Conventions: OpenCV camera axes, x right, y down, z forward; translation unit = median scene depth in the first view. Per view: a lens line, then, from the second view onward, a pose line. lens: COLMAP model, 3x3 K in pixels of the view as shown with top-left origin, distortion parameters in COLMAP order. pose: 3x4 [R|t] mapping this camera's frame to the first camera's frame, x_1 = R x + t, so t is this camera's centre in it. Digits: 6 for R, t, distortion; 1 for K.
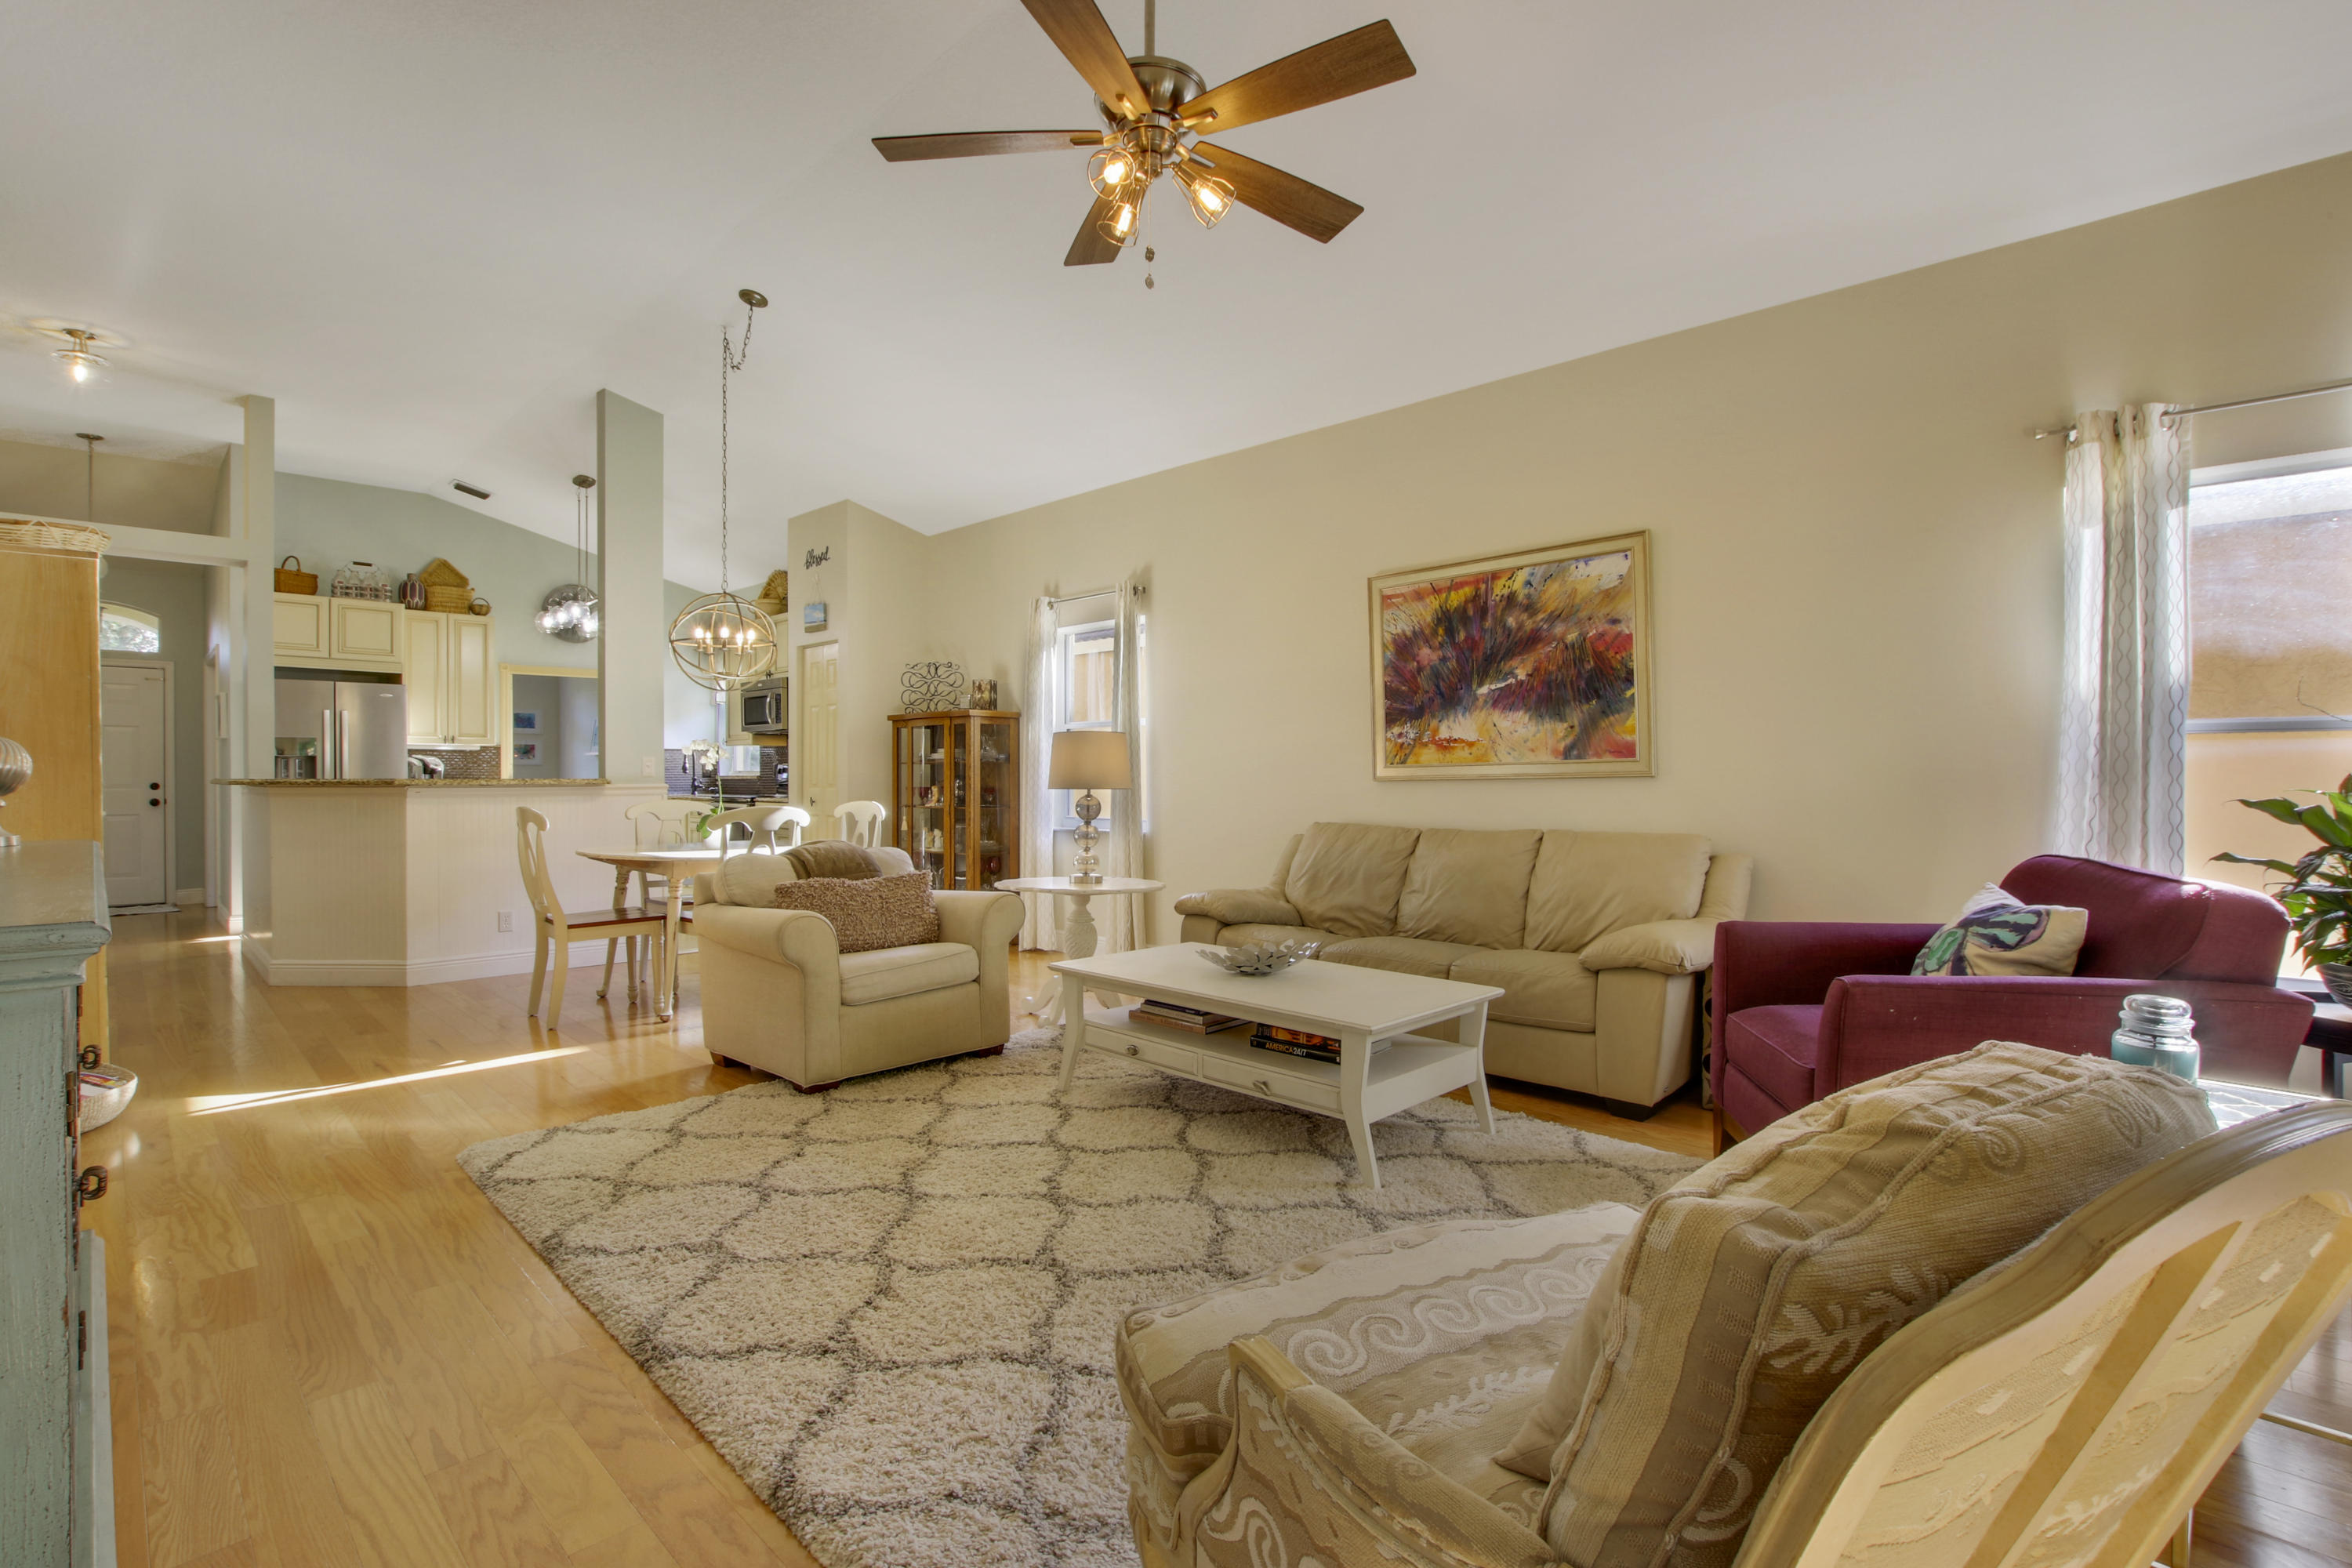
lens RADIAL K [[1078.0, 0, 1224.0], [0, 1078.0, 778.5], [0, 0, 1]] dist [-0.024139, 0.000392]
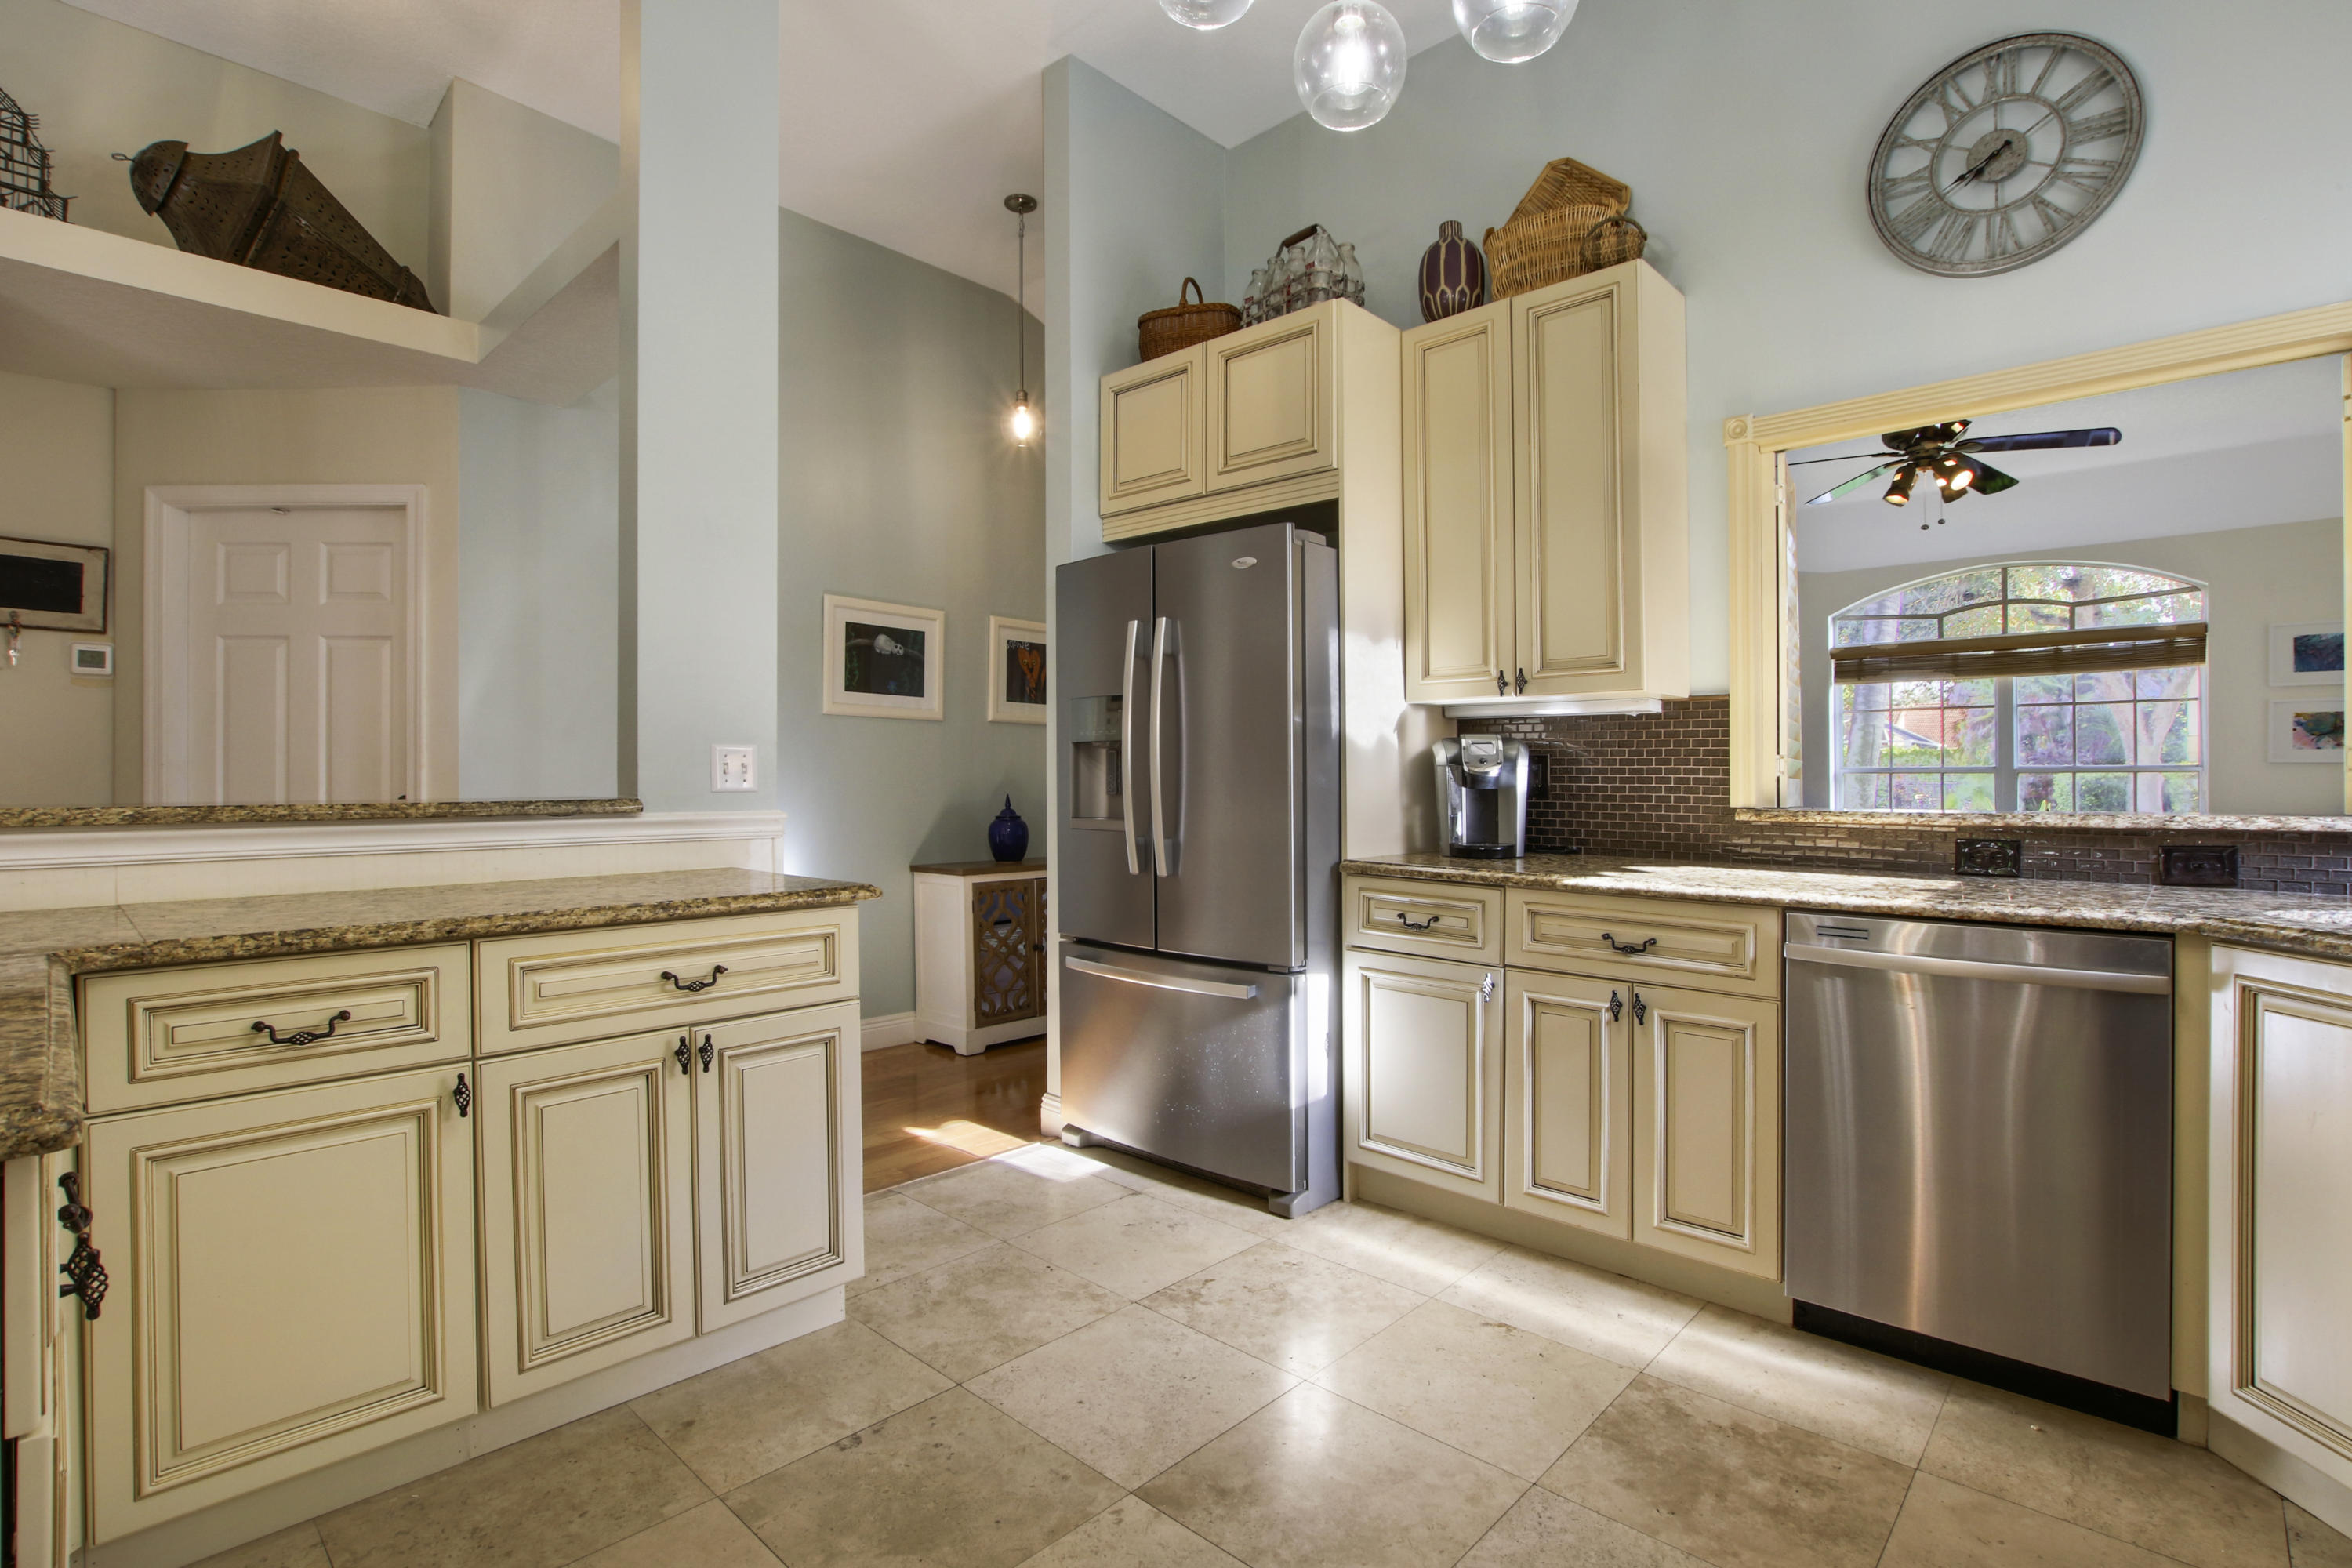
lens RADIAL K [[1150.6, 0, 1173.1], [0, 1150.6, 765.8], [0, 0, 1]] dist [-0.025987, 0.001052]
pose [[-0.008783, -0.009975, -0.999912, -0.682526], [-0.008743, 0.999913, -0.009898, -0.012972], [0.999923, 0.008655, -0.008870, 1.624277]]
